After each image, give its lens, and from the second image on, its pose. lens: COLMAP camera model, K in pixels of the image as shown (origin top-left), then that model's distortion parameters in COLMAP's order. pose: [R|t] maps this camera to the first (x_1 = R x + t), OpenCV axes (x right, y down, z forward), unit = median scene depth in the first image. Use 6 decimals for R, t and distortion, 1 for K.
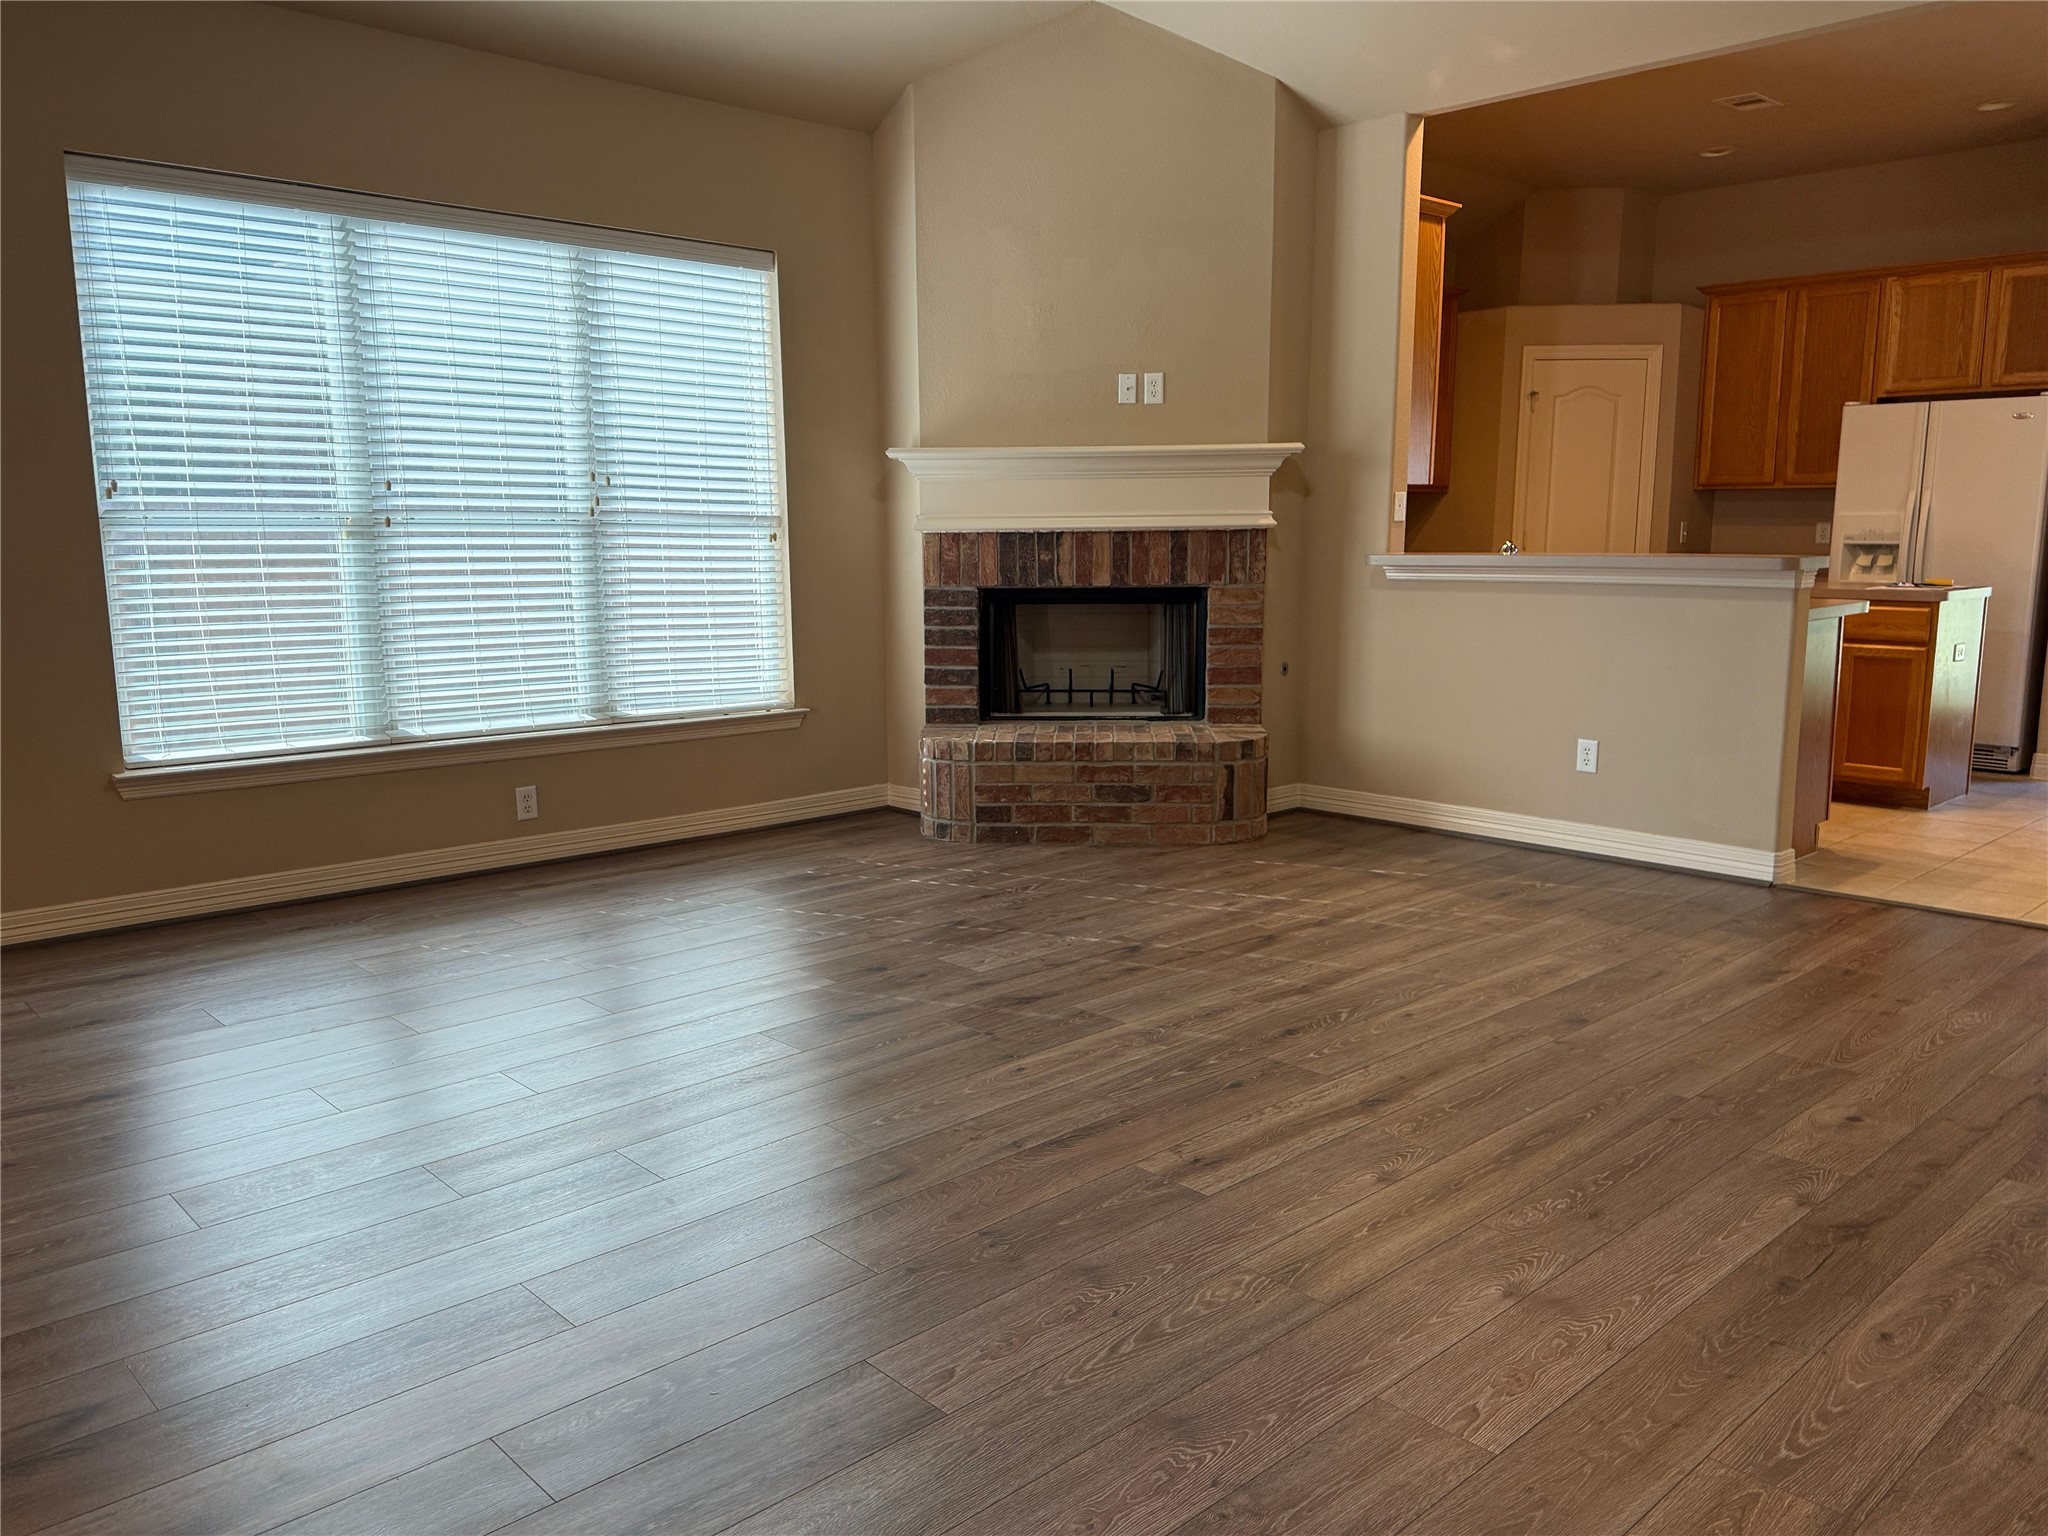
lens RADIAL K [[1530.8, 0, 1012.8], [0, 1530.8, 776.7], [0, 0, 1]] dist [0.111078, -0.150804]
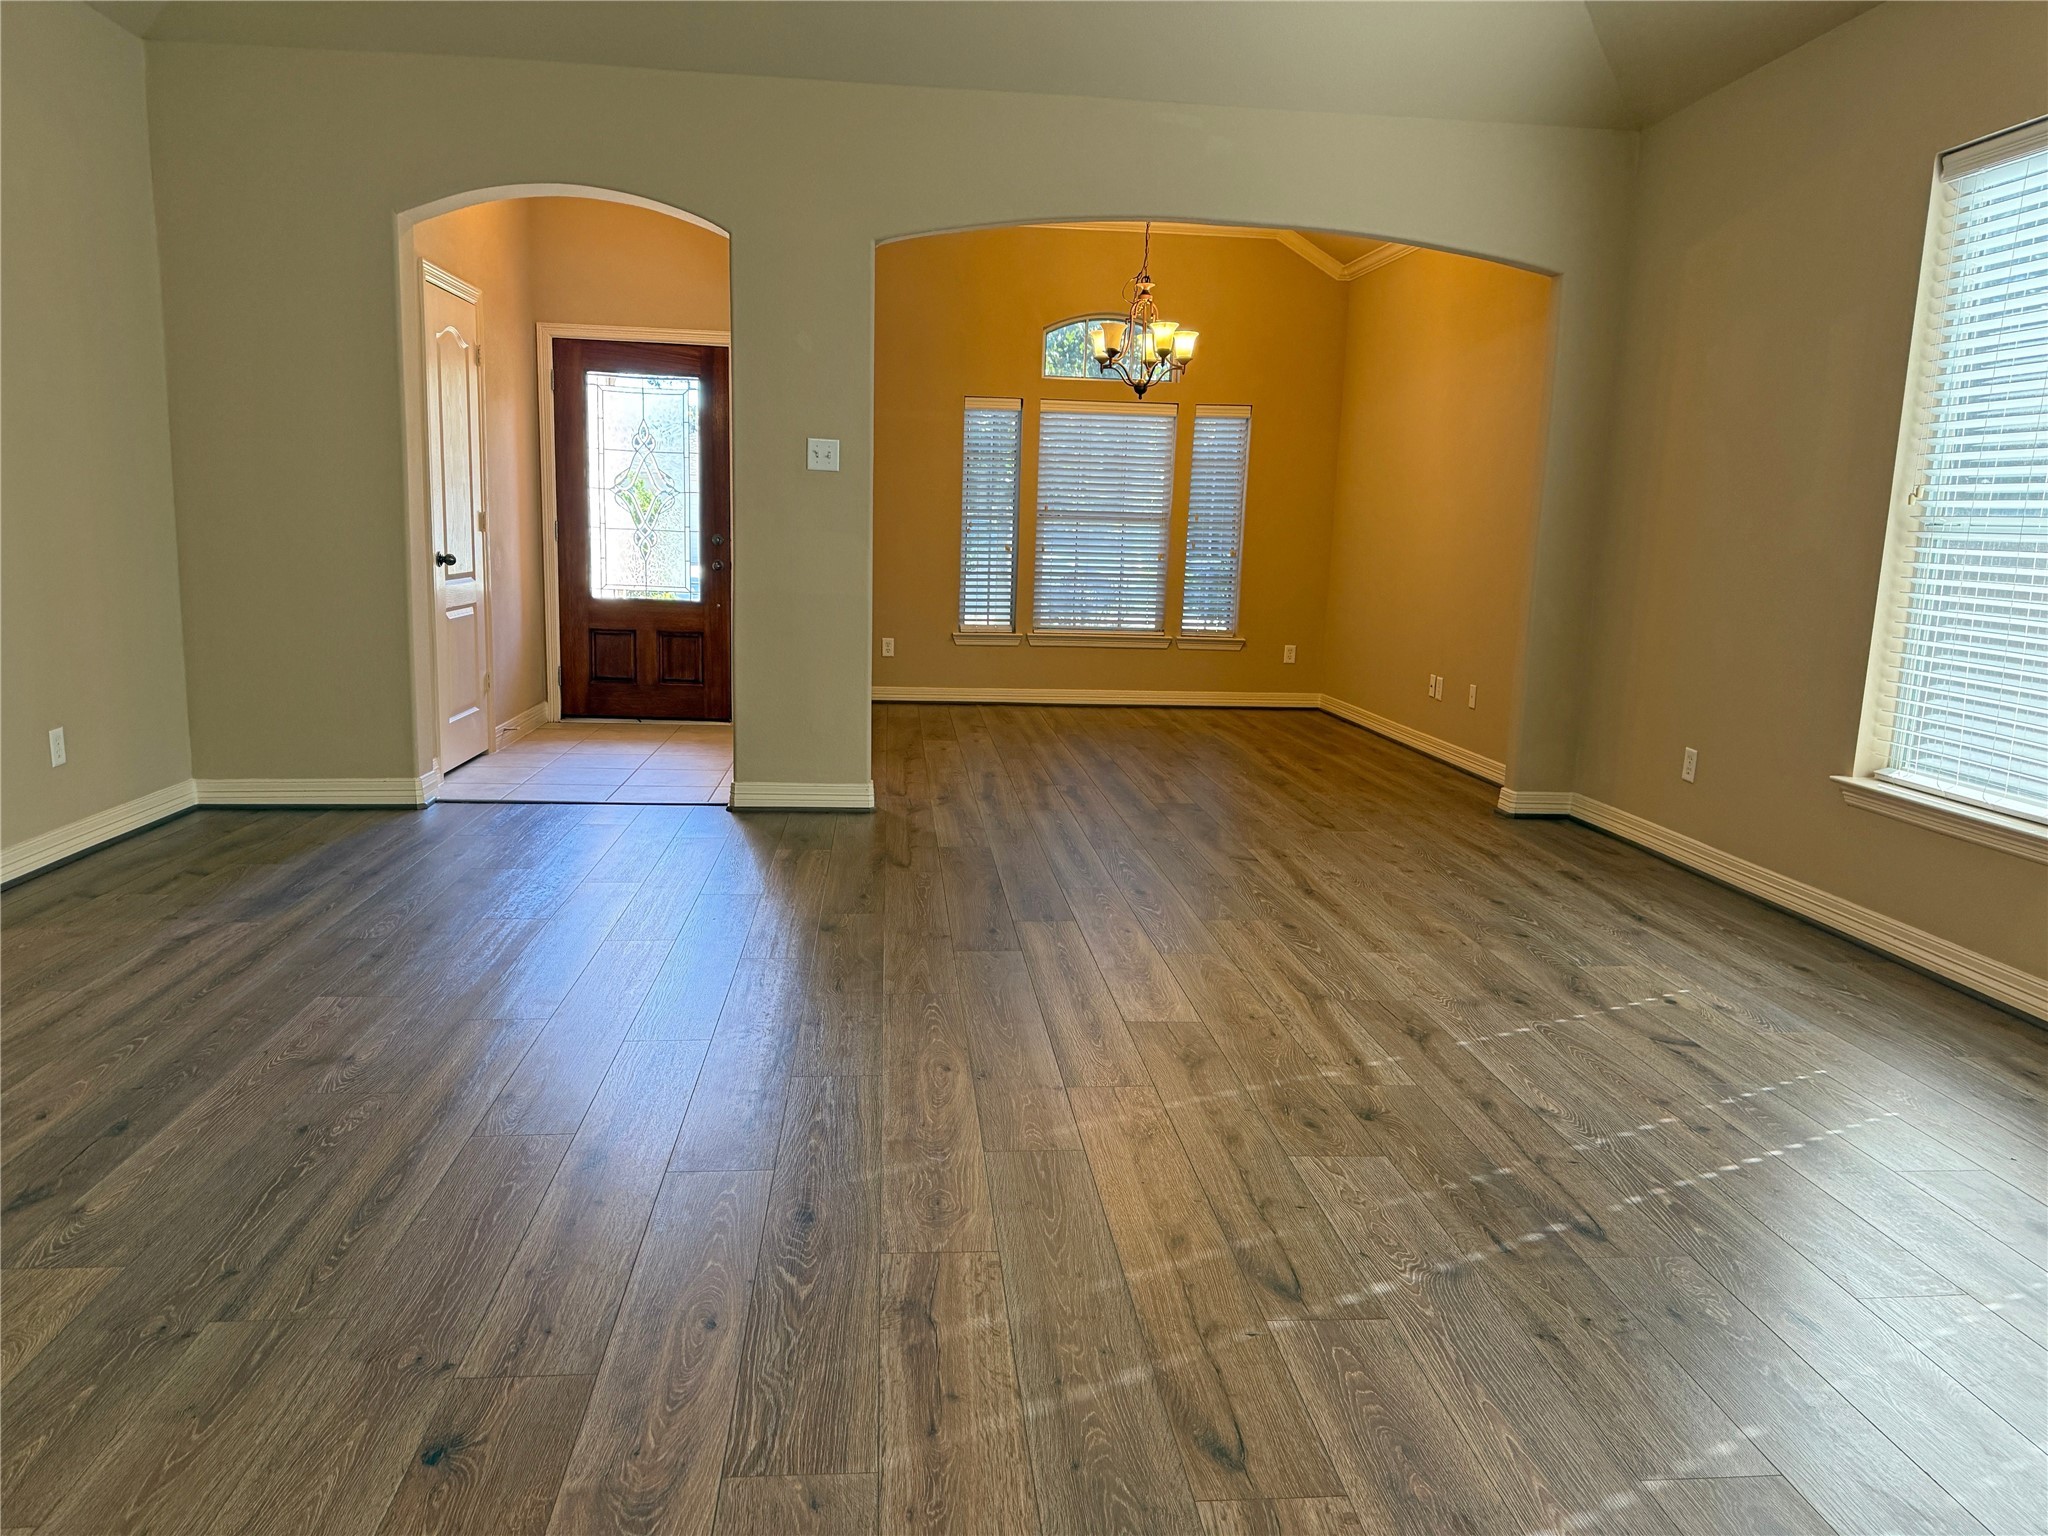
lens RADIAL K [[1412.4, 0, 1016.7], [0, 1412.4, 761.1], [0, 0, 1]] dist [0.111077, -0.148603]
pose [[-0.610353, 0.116424, -0.783527, 0.466491], [-0.157536, 0.951541, 0.264107, -0.166515], [0.776307, 0.284632, -0.562435, 1.064136]]
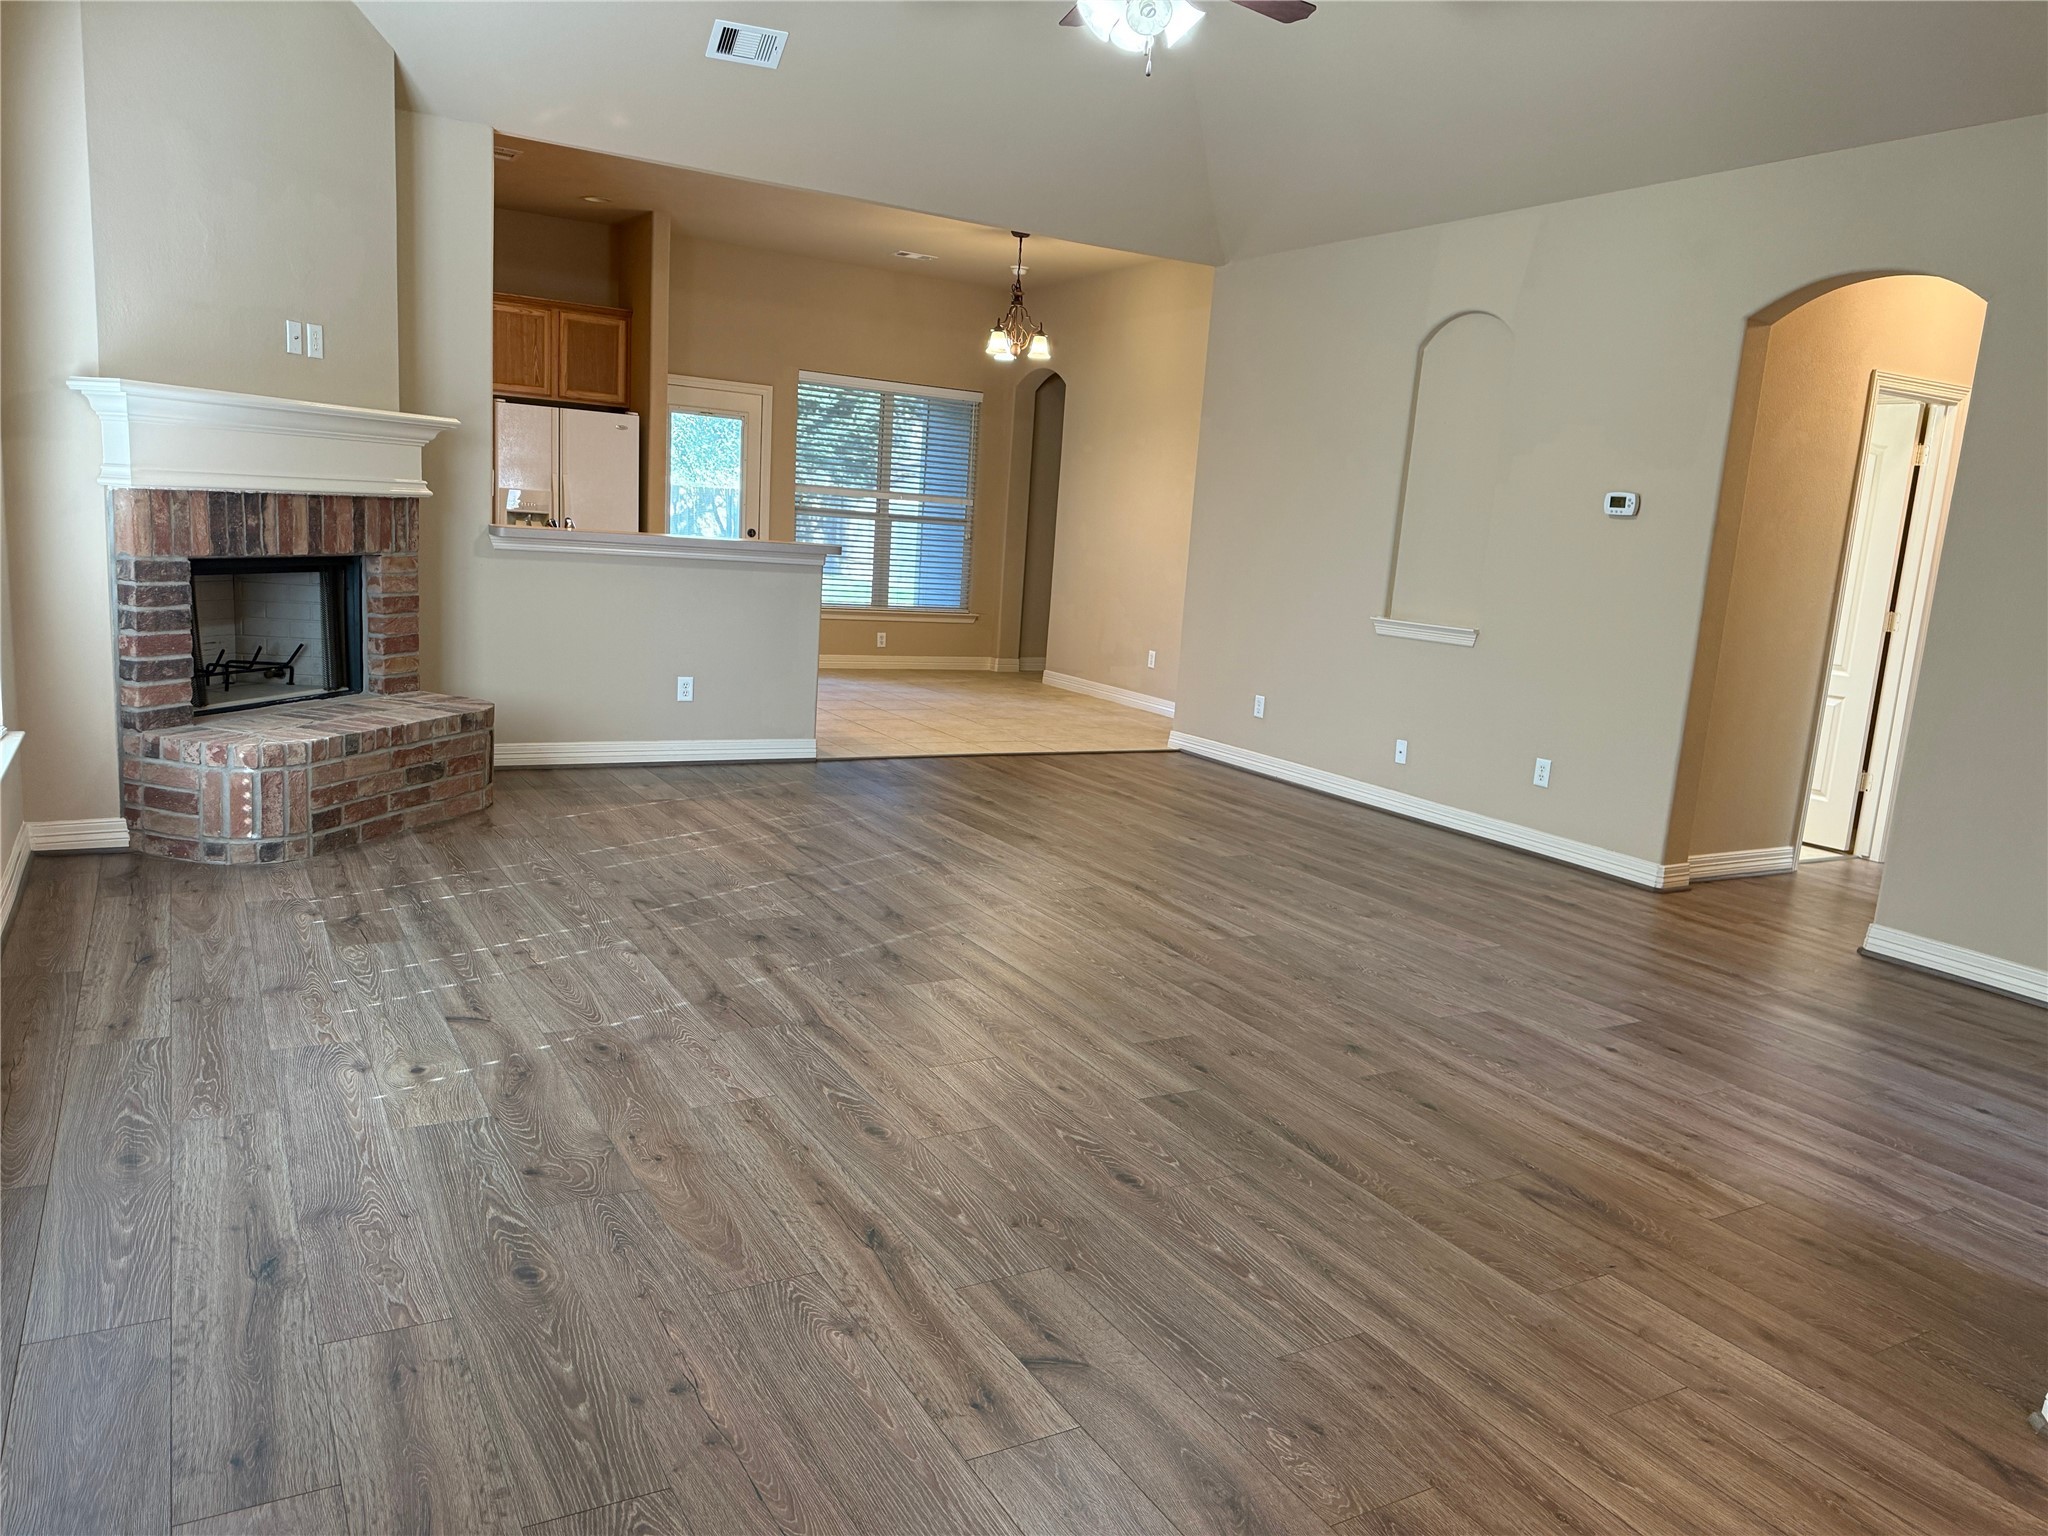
lens RADIAL K [[1444.2, 0, 1024.9], [0, 1444.2, 781.0], [0, 0, 1]] dist [0.077345, -0.113441]
pose [[0.222681, -0.158095, 0.961987, -0.892964], [0.090933, 0.985830, 0.140964, -0.097477], [-0.970641, 0.056086, 0.233901, 0.506089]]
